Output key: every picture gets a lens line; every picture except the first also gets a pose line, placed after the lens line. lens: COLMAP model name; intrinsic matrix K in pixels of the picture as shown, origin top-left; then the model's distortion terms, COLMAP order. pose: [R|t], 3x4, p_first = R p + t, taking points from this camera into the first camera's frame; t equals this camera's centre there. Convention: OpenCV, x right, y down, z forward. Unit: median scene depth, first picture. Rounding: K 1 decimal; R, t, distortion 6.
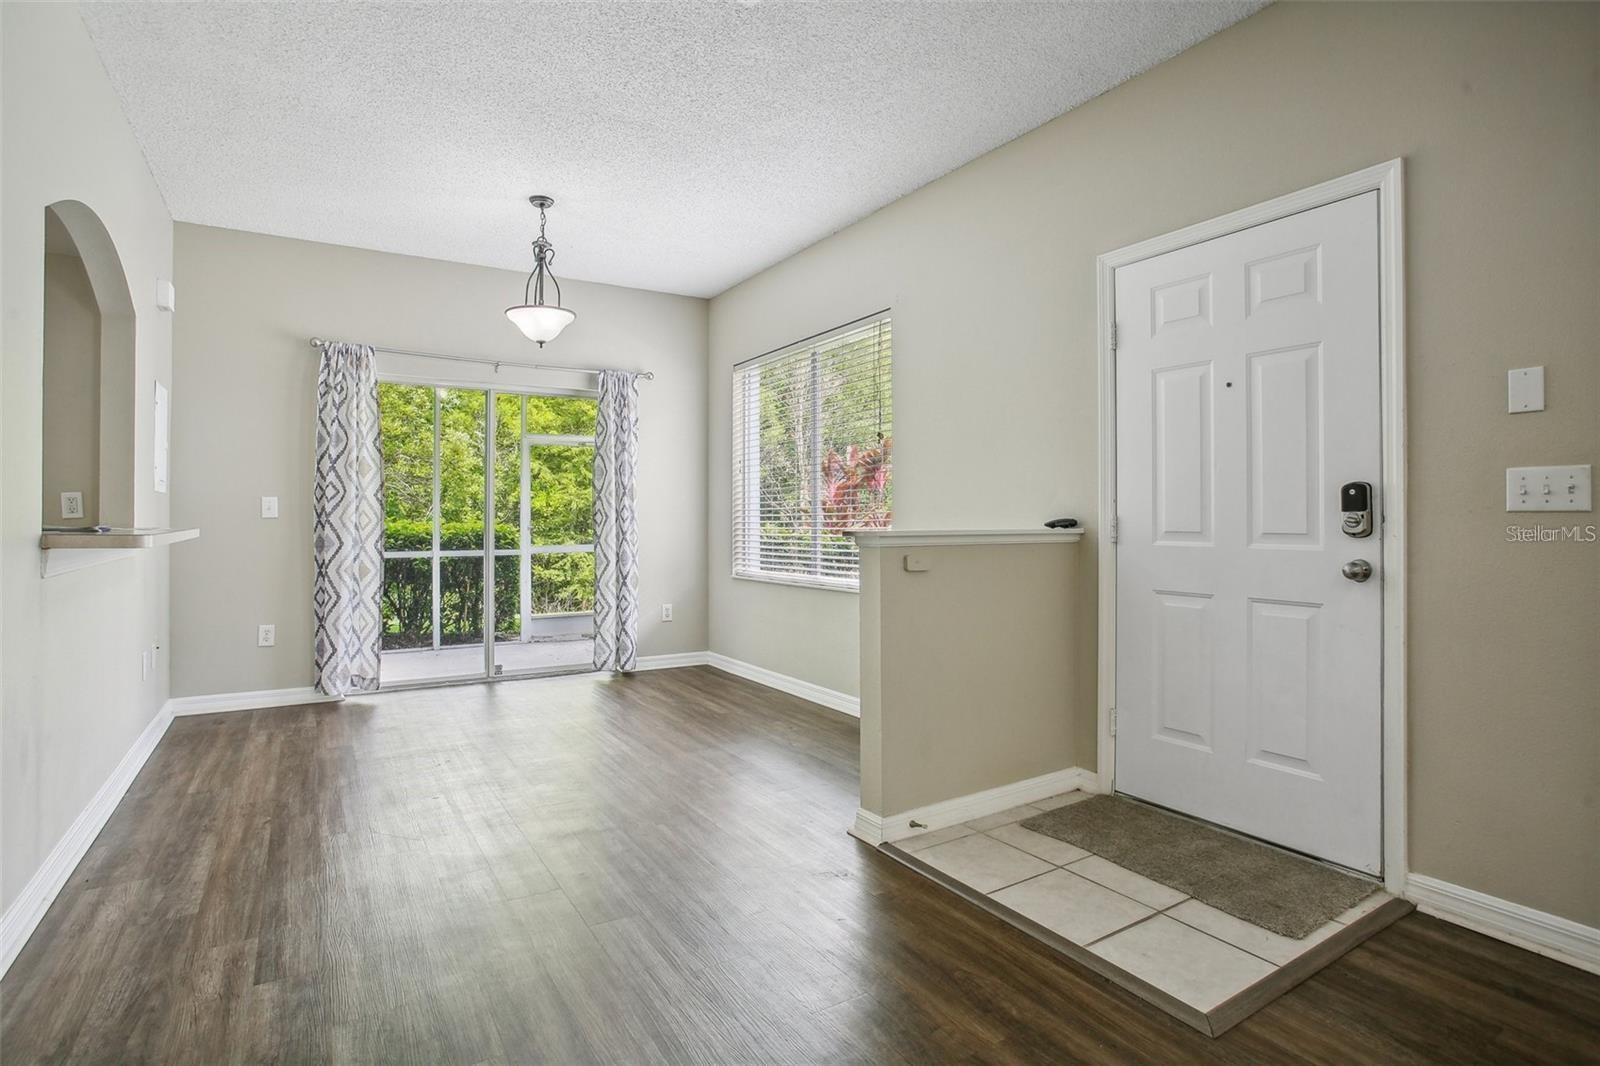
lens RADIAL K [[814.8, 0, 800.0], [0, 814.8, 508.7], [0, 0, 1]] dist [-0.071535, 0.043766]
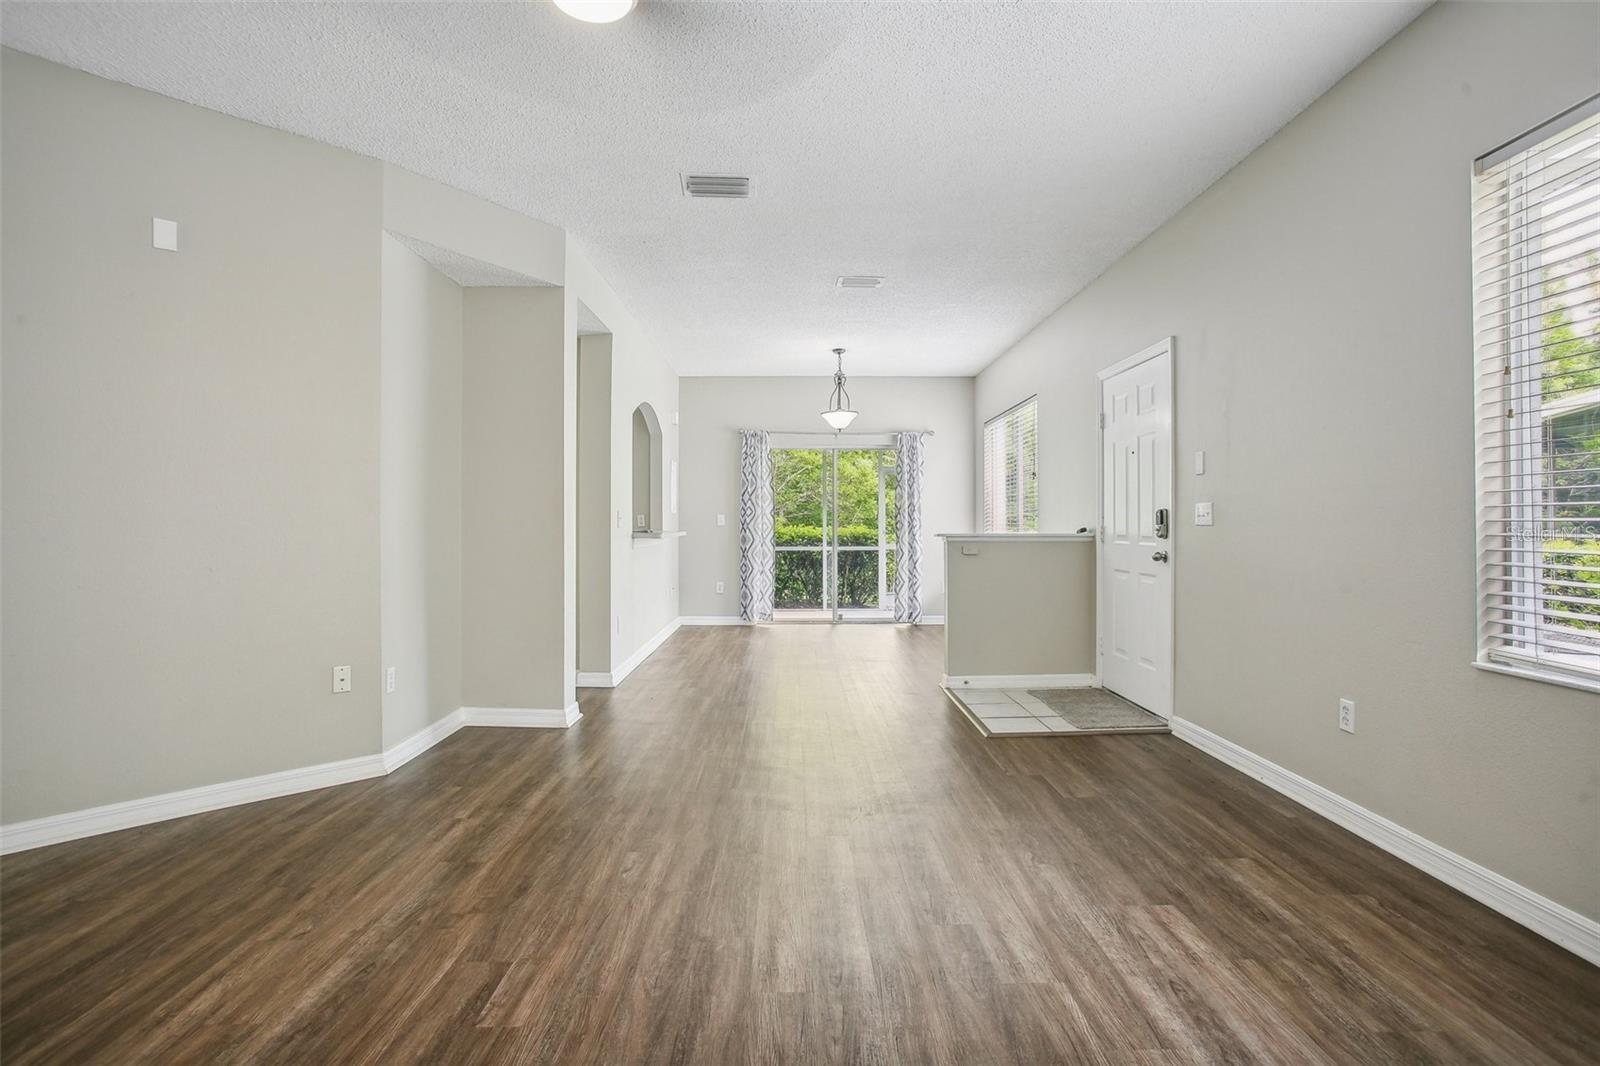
lens RADIAL K [[781.1, 0, 793.9], [0, 781.1, 515.9], [0, 0, 1]] dist [-0.056239, 0.031787]
pose [[0.850808, -0.005563, -0.525447, 0.458444], [0.006992, 0.999975, 0.000735, -0.012046], [0.525430, -0.004299, 0.850826, -0.490814]]
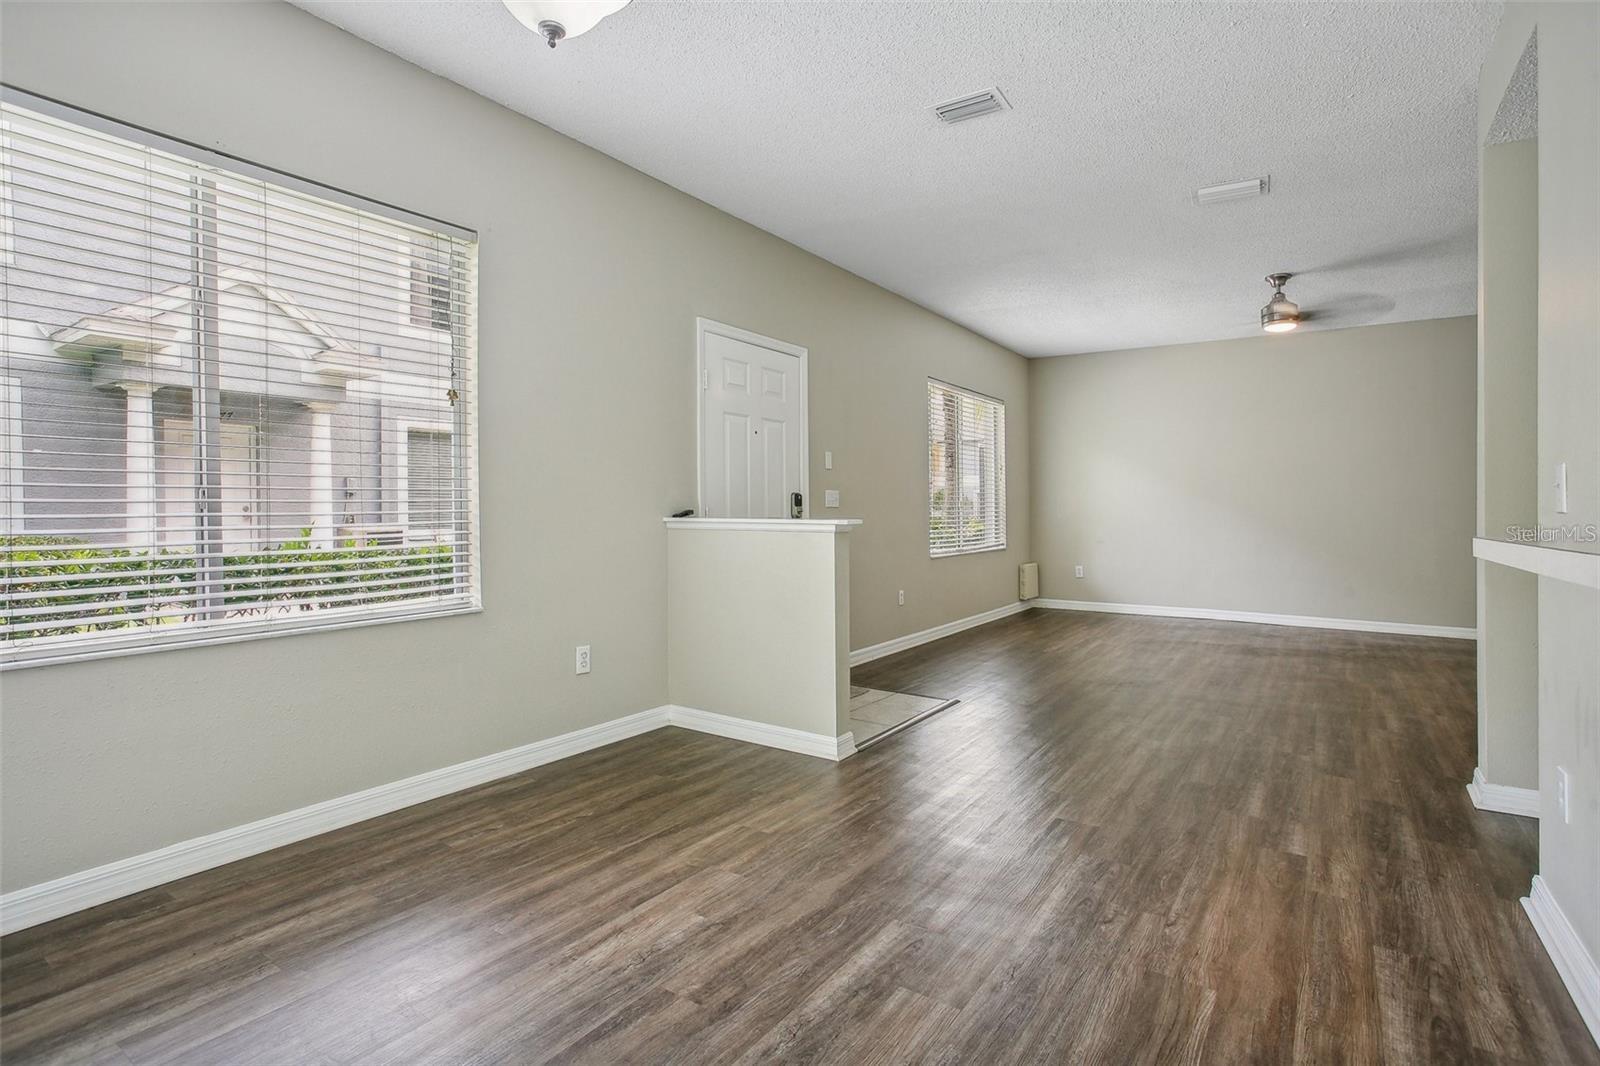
lens RADIAL K [[793.8, 0, 802.9], [0, 793.8, 508.5], [0, 0, 1]] dist [-0.061120, 0.034890]
pose [[-0.403316, 0.003656, 0.915053, -0.607806], [-0.012491, 0.999877, -0.009500, 0.013401], [-0.914975, -0.015261, -0.403221, 0.910371]]
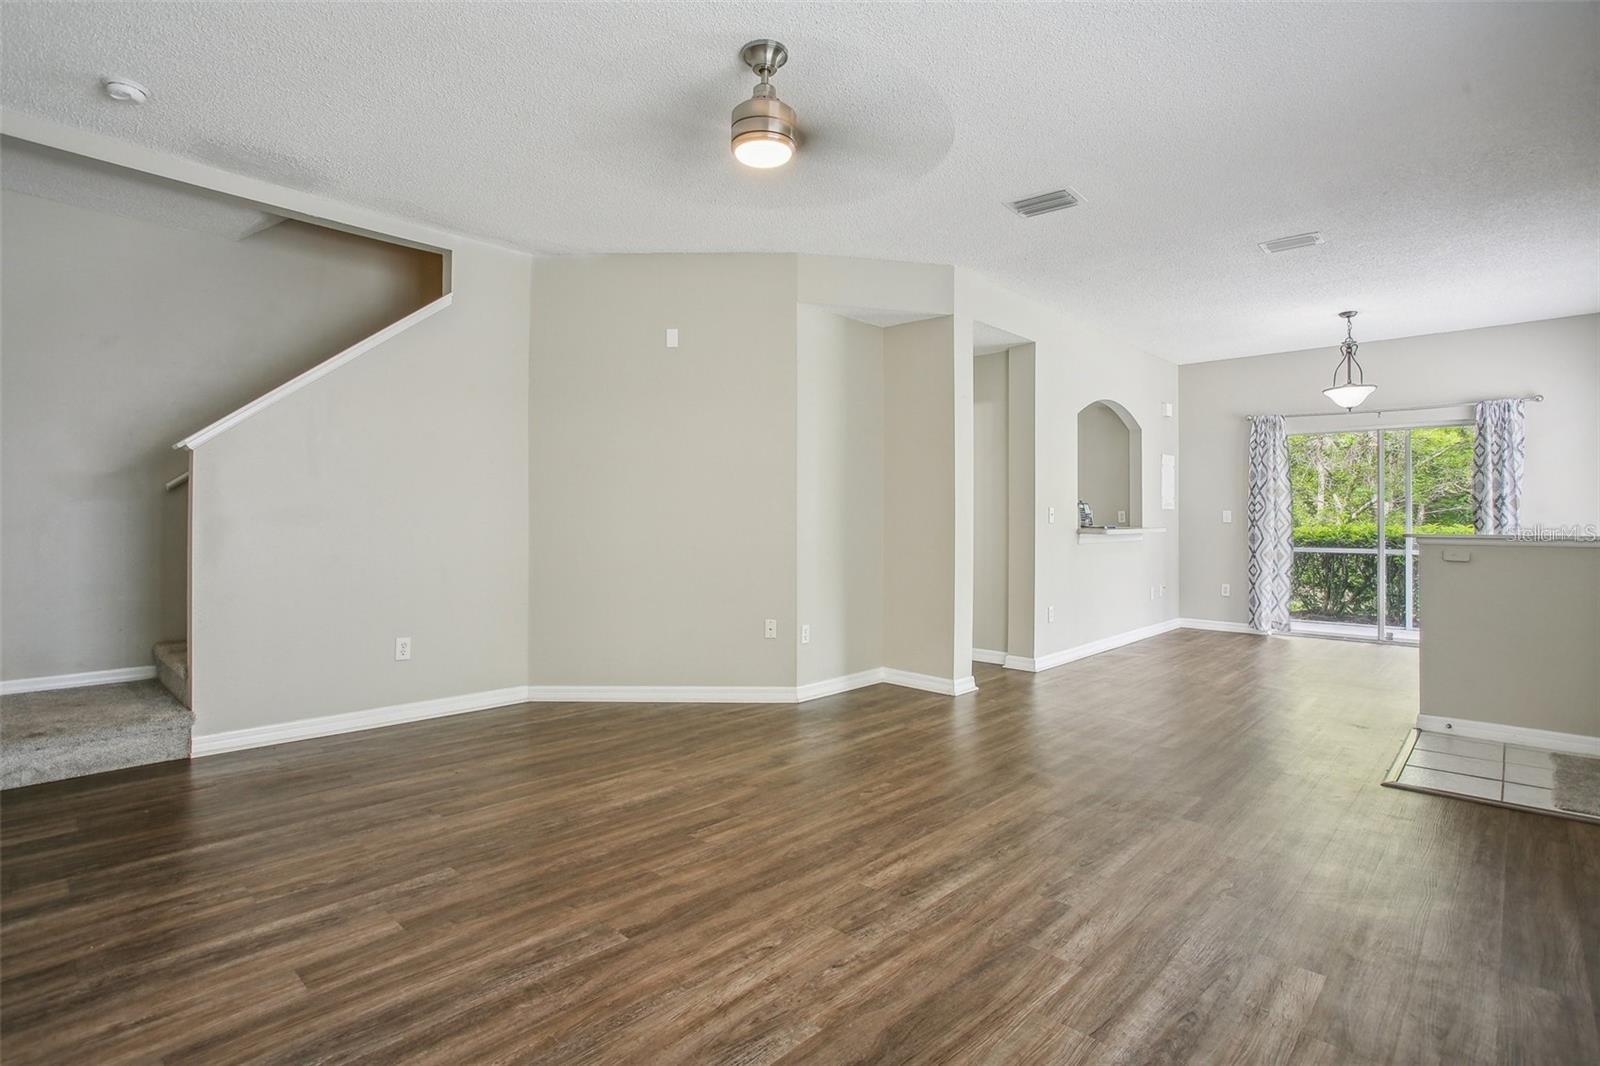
lens RADIAL K [[781.1, 0, 793.9], [0, 781.1, 515.9], [0, 0, 1]] dist [-0.056239, 0.031787]
pose [[0.247768, -0.002001, -0.968817, 0.724901], [0.008202, 0.999966, 0.000032, -0.011080], [0.968785, -0.007954, 0.247776, -0.329606]]
